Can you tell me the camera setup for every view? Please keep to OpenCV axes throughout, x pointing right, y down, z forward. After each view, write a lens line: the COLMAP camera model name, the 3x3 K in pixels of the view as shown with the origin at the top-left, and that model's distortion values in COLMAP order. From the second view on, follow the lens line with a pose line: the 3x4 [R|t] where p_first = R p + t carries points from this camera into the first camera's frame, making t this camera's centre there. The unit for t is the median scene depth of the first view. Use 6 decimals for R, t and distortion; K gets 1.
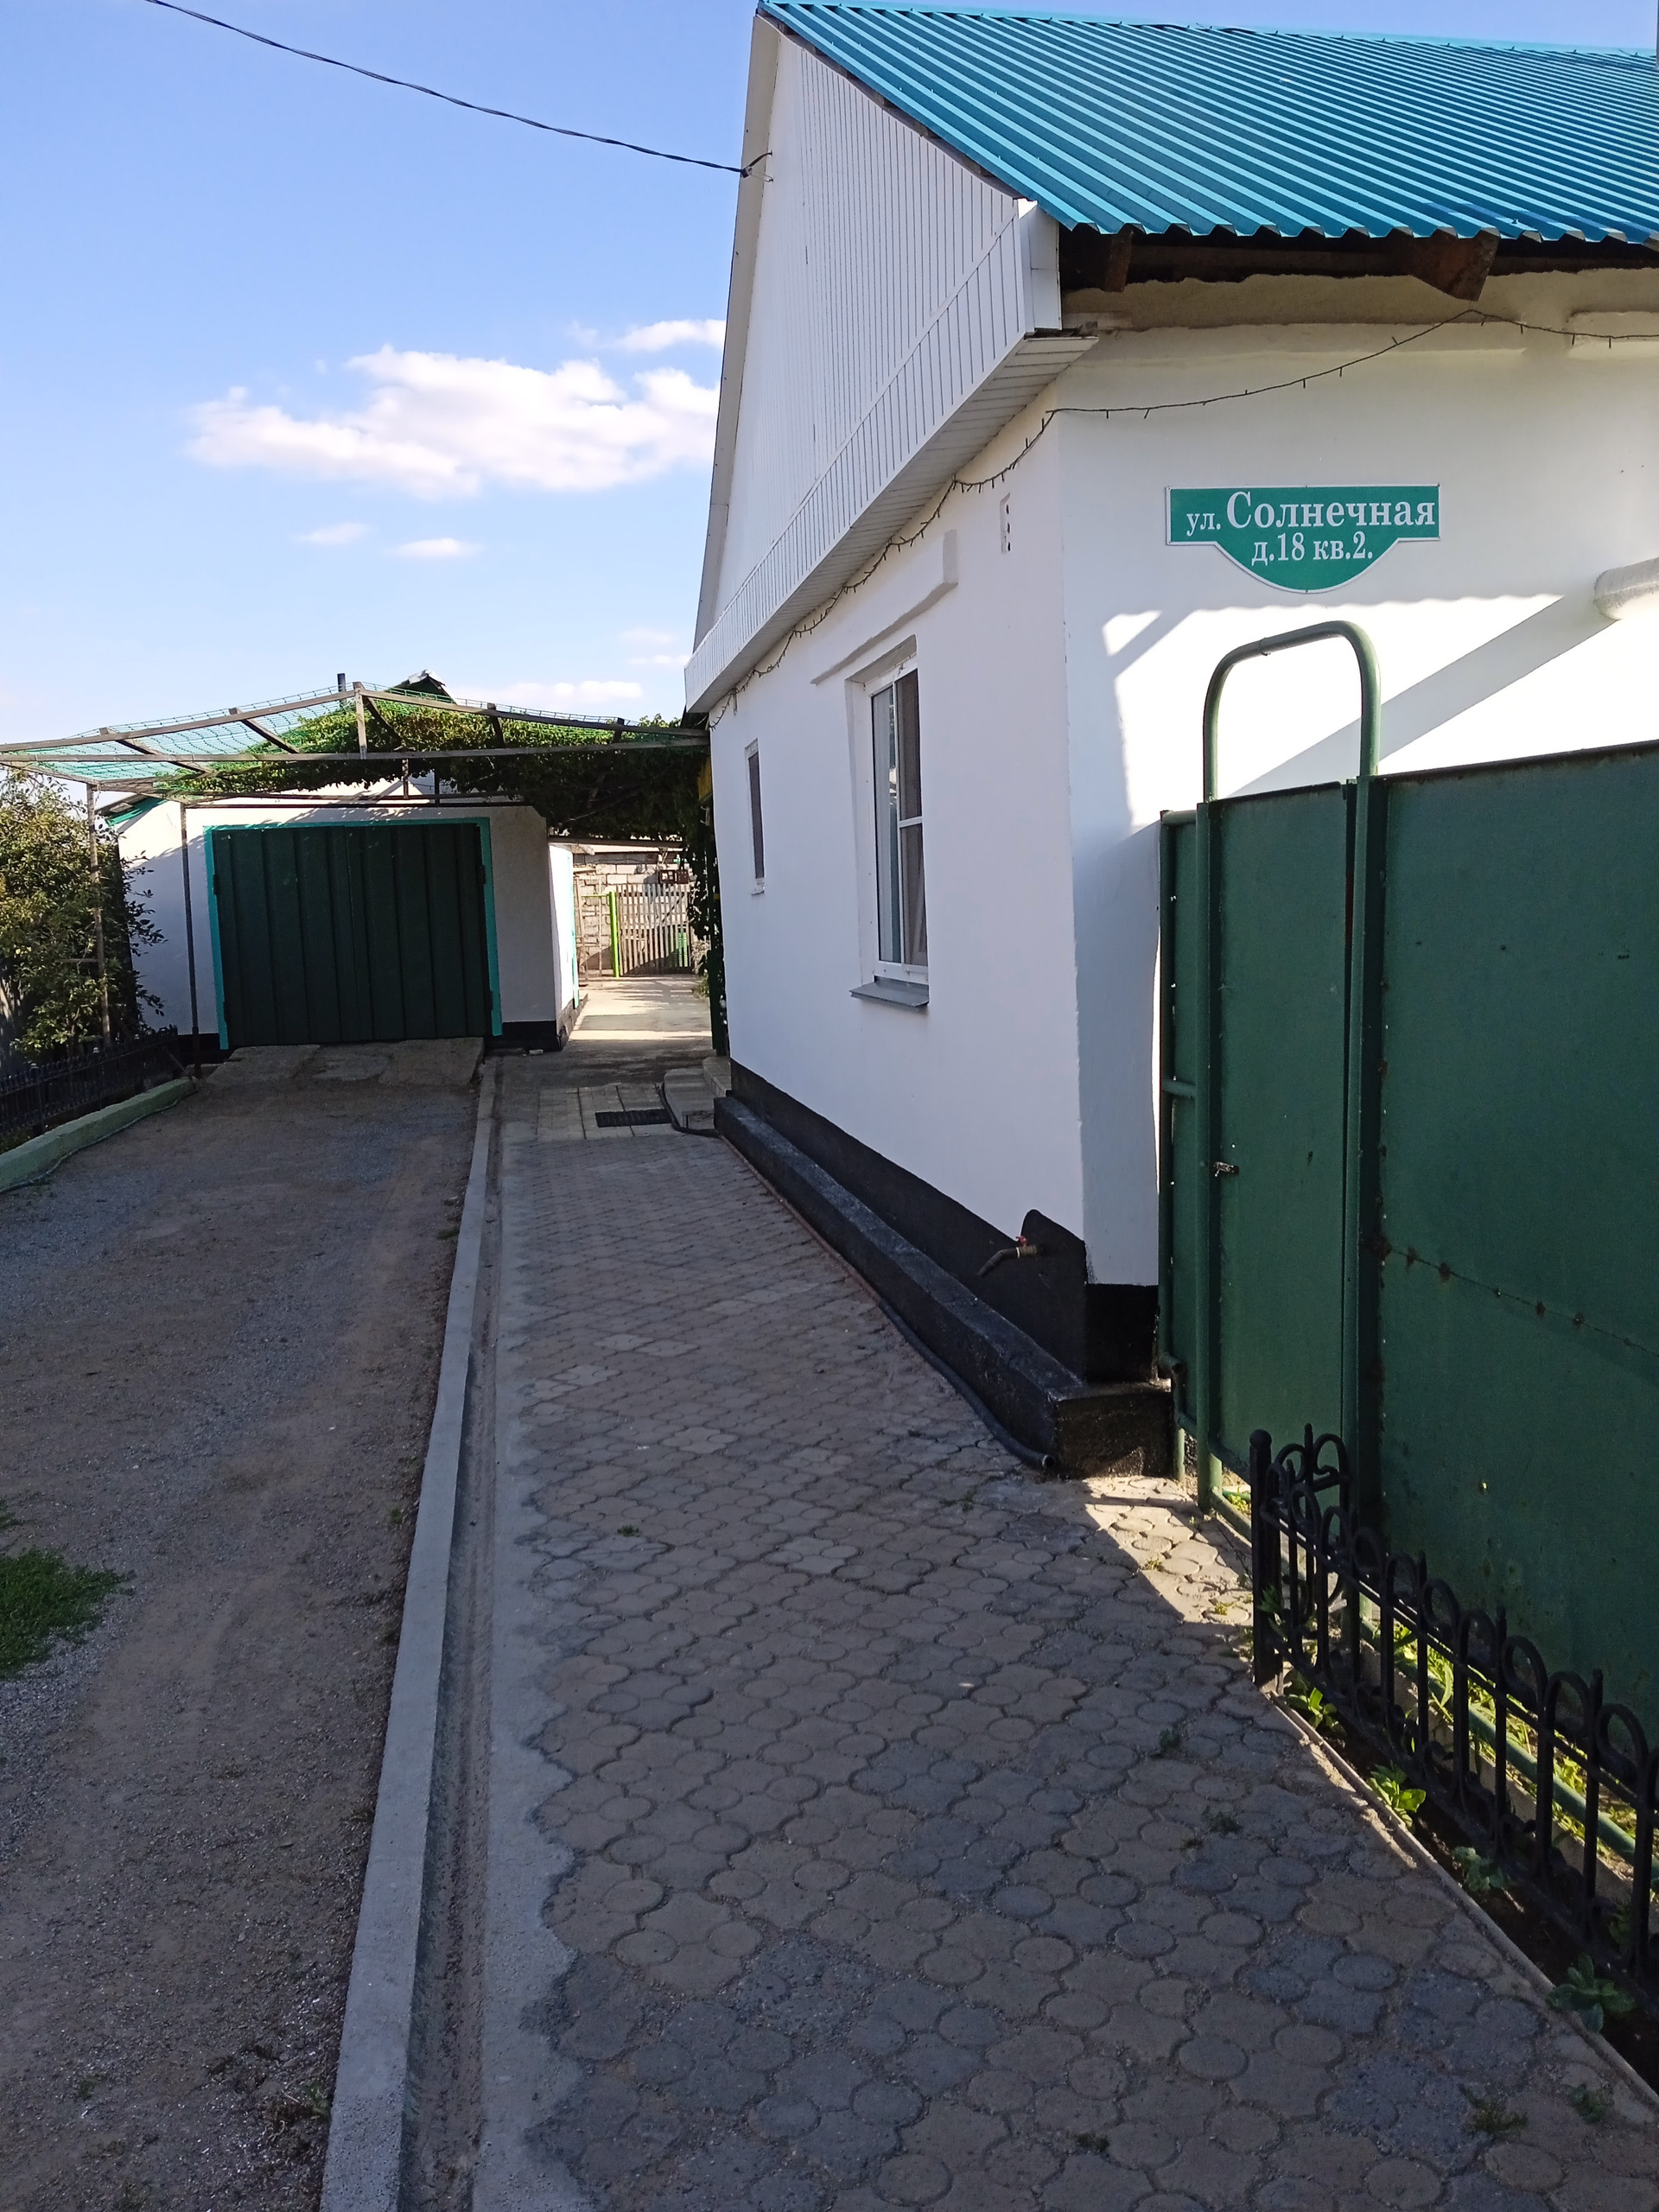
lens RADIAL K [[1850.3, 0, 829.5], [0, 1850.3, 1106.0], [0, 0, 1]] dist [0.111092, -0.183862]
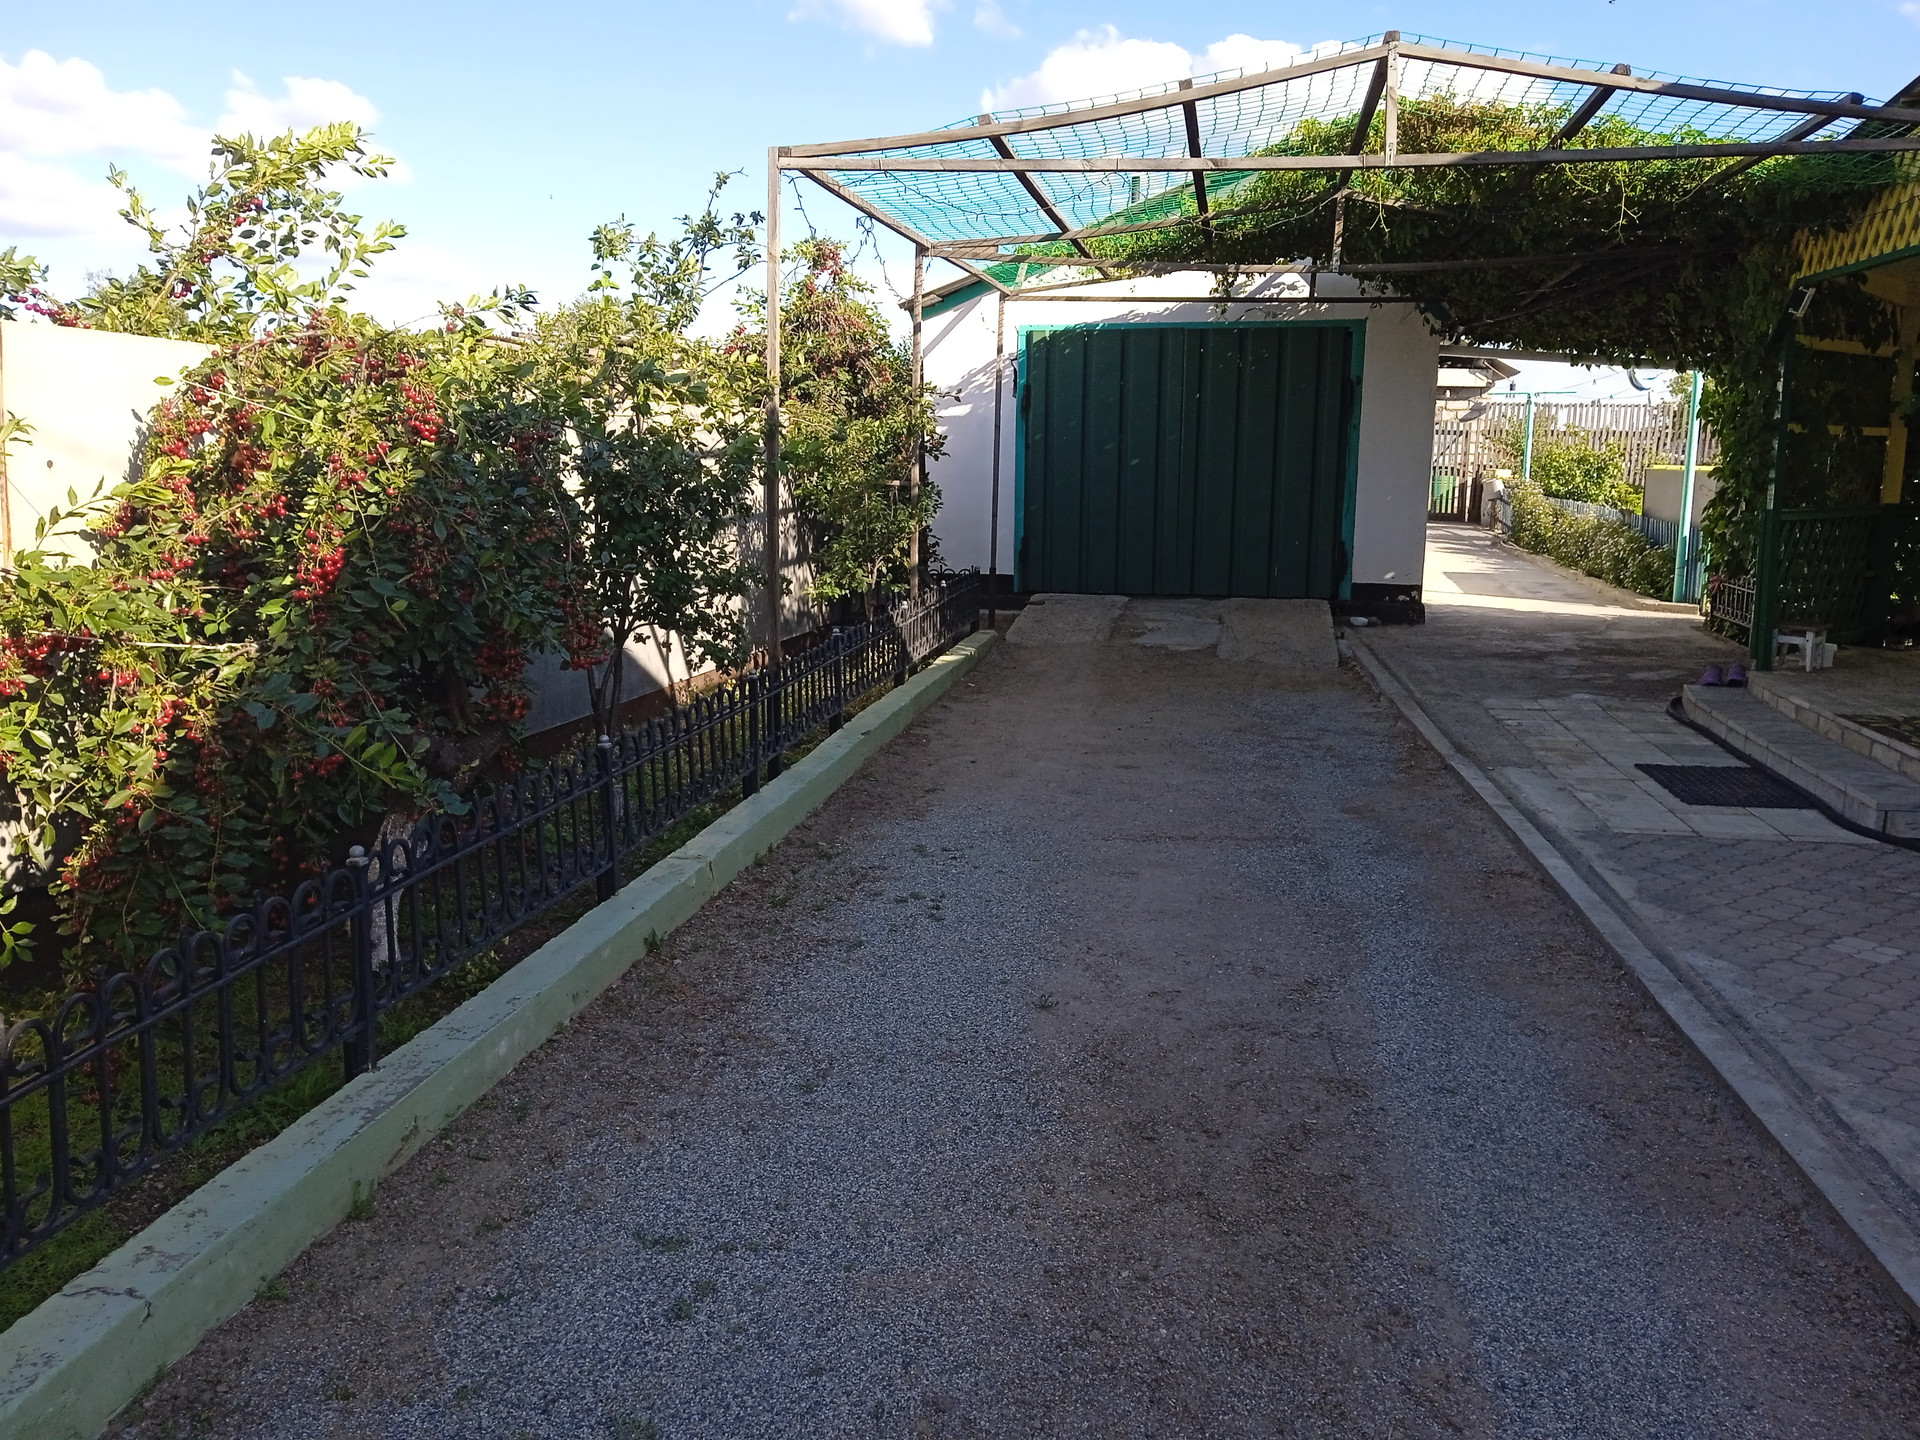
lens RADIAL K [[1606.0, 0, 1013.9], [0, 1606.0, 768.7], [0, 0, 1]] dist [0.111092, -0.183862]
pose [[0.962316, 0.093646, -0.255302, -0.131270], [-0.069700, 0.992411, 0.101300, -0.025819], [0.262851, -0.079688, 0.961540, 0.282882]]
